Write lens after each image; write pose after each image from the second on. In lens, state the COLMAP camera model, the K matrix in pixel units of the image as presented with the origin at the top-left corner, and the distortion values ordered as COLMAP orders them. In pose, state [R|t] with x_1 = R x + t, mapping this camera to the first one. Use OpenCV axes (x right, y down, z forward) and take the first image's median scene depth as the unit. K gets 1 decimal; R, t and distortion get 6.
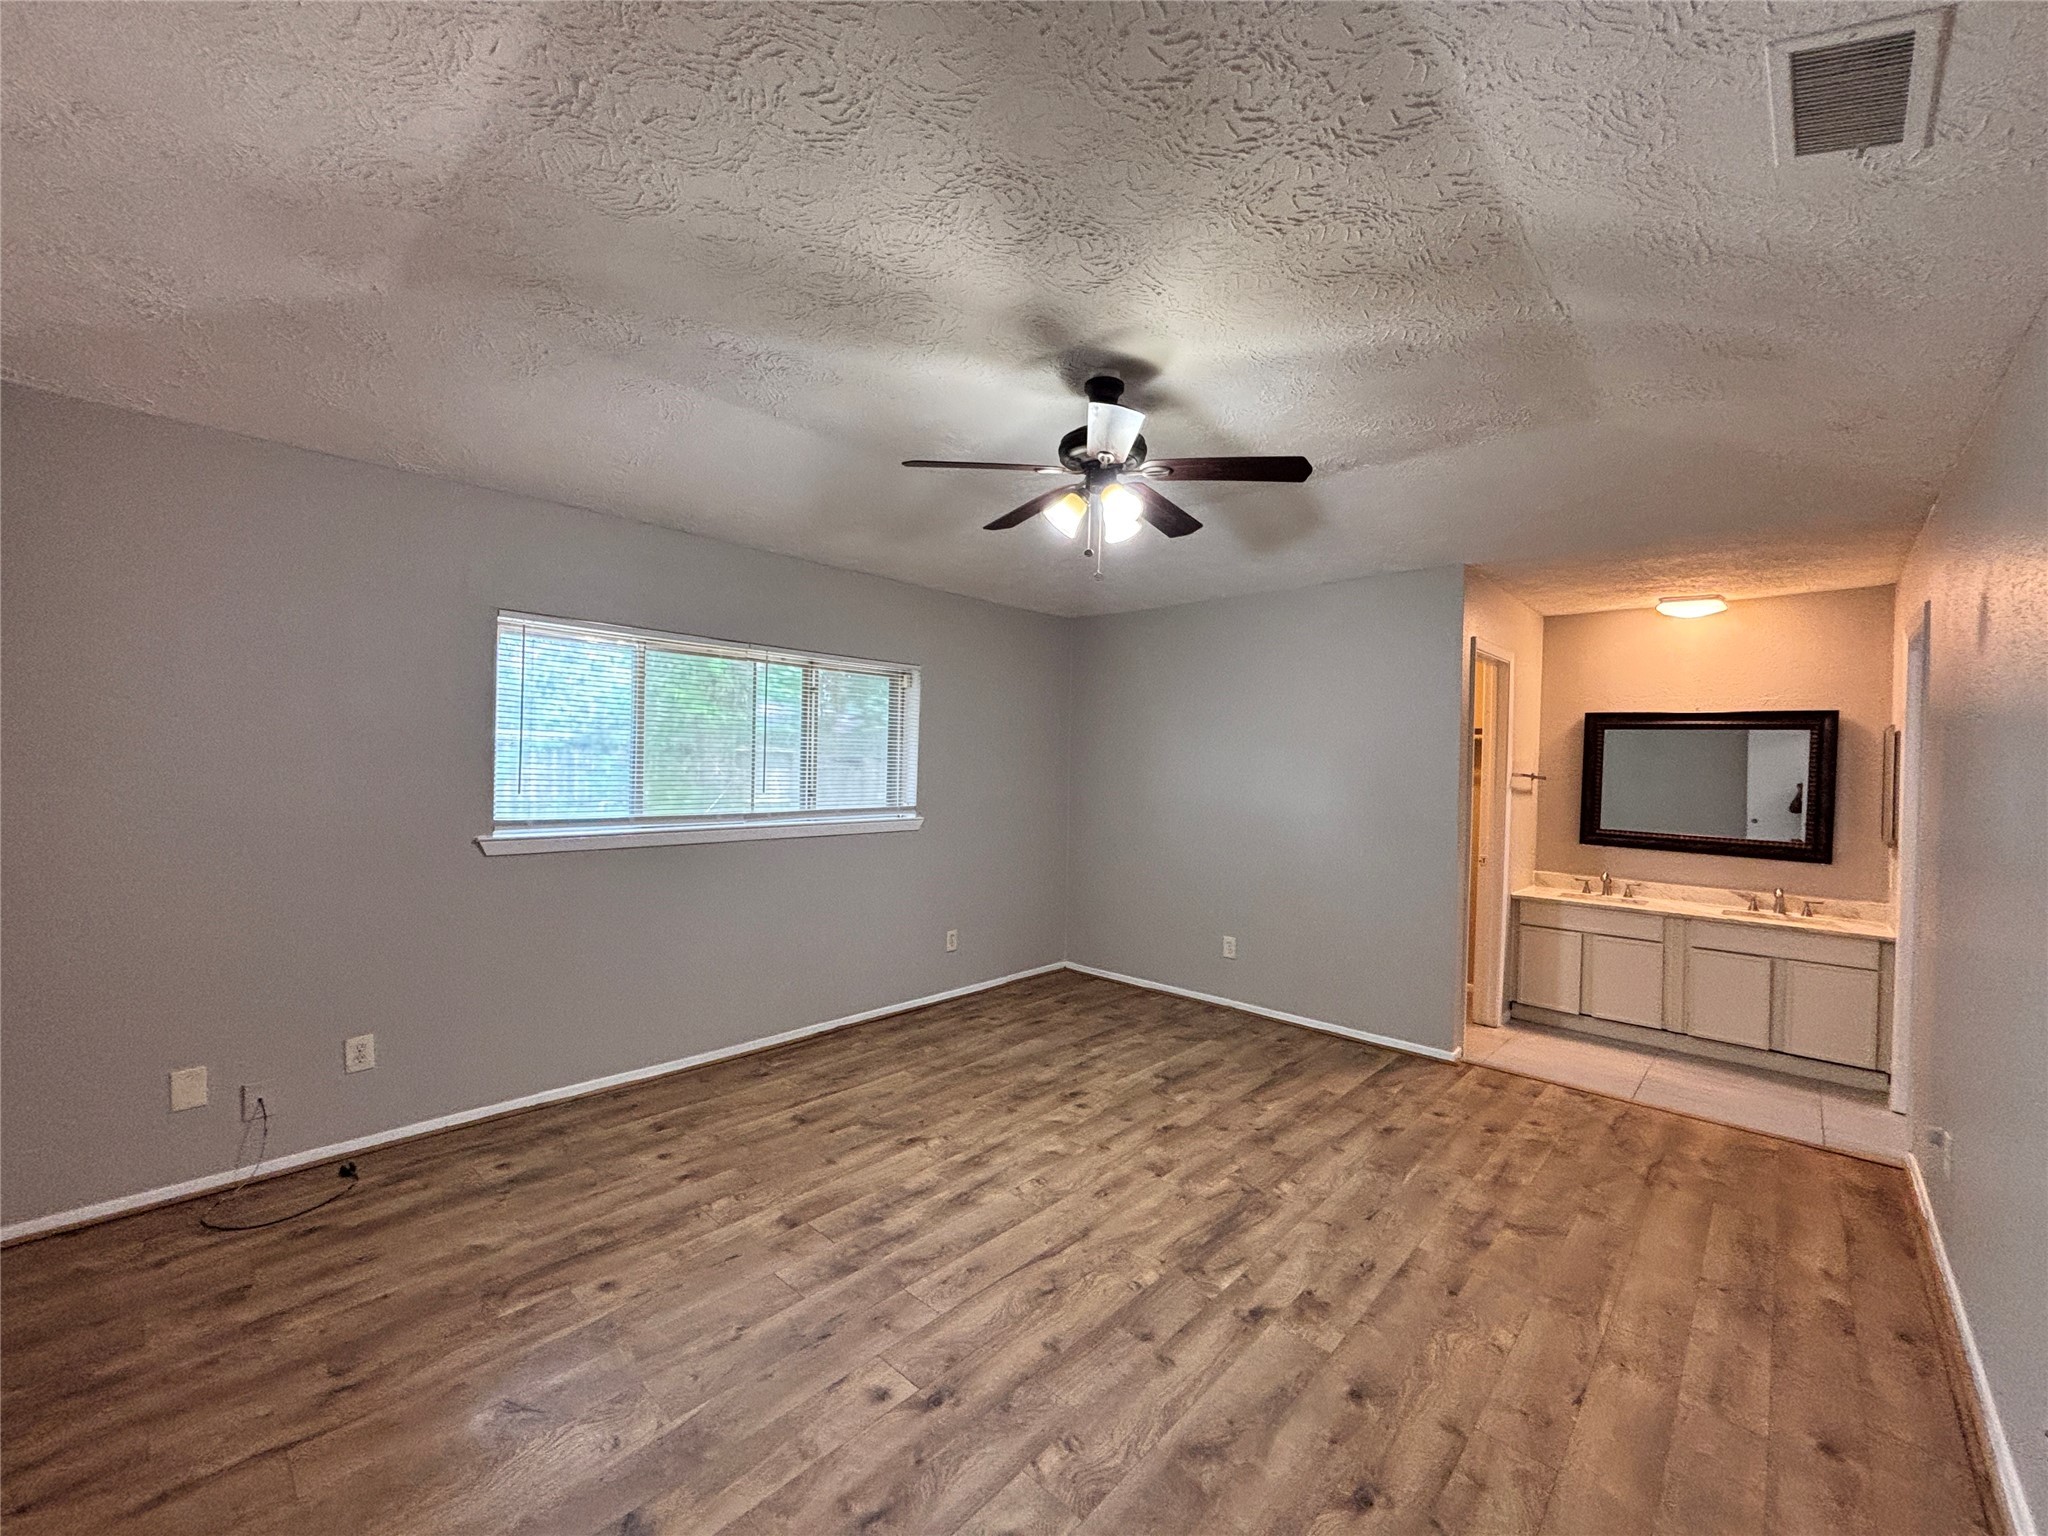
lens RADIAL K [[823.9, 0, 1024.0], [0, 823.9, 768.0], [0, 0, 1]] dist [-0.005960, 0.000329]
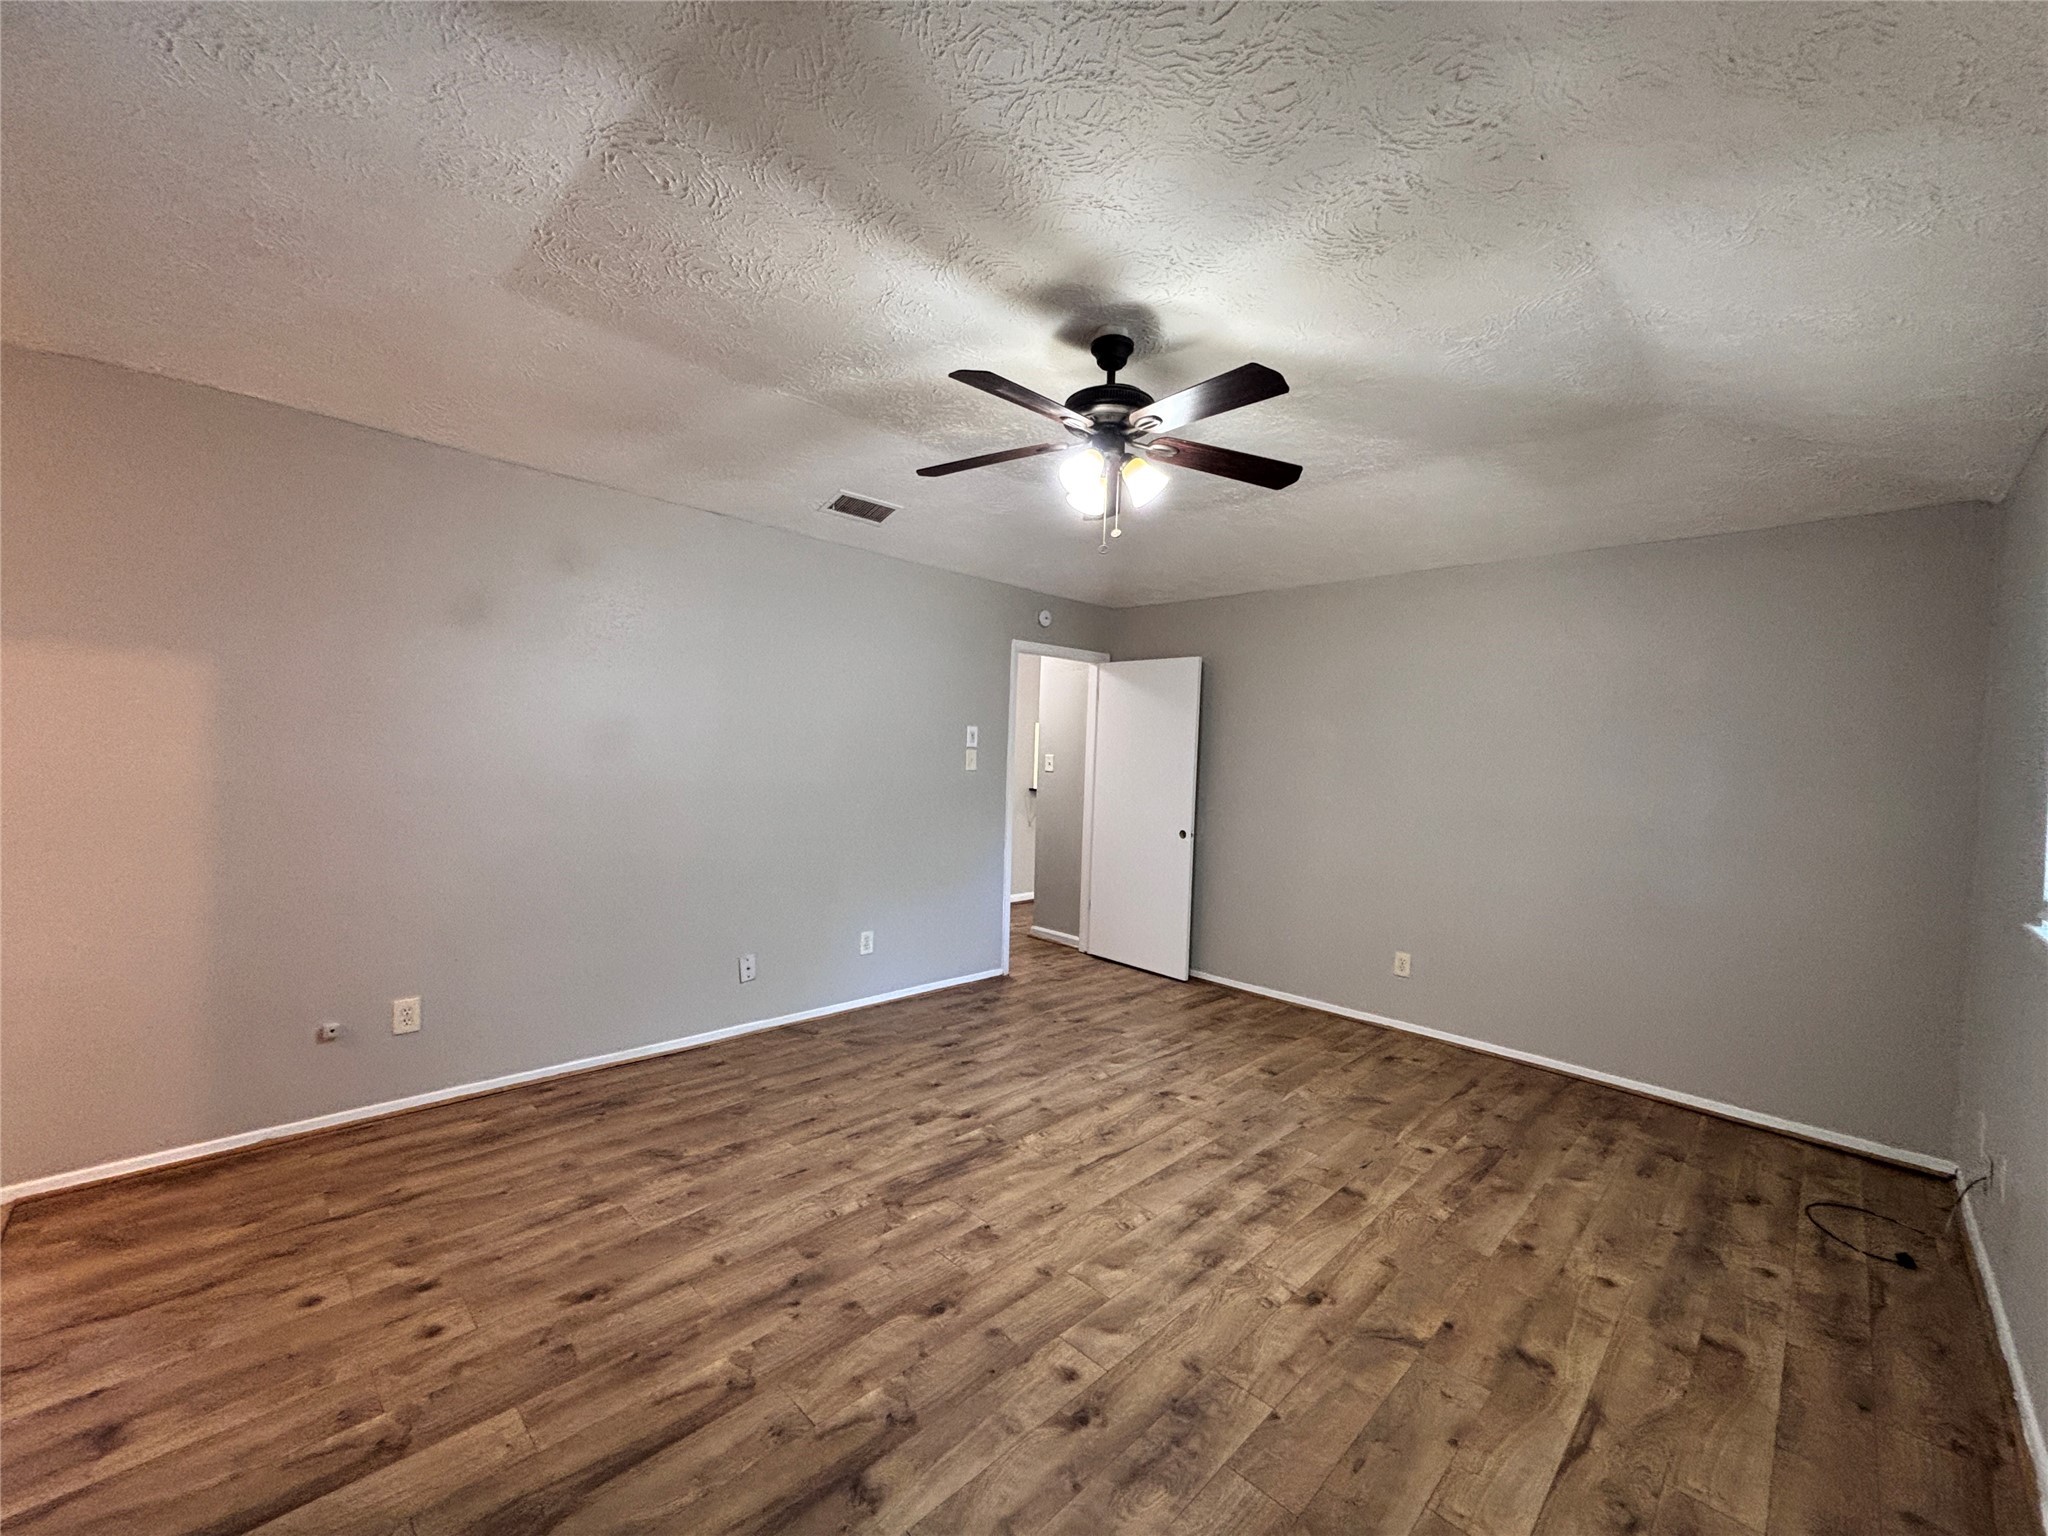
lens RADIAL K [[823.9, 0, 1024.0], [0, 823.9, 768.0], [0, 0, 1]] dist [-0.005960, 0.000329]
pose [[-0.997476, -0.064220, 0.030276, 0.138581], [-0.063383, 0.997601, 0.027848, -0.005456], [-0.031992, 0.025859, -0.999154, 1.960342]]
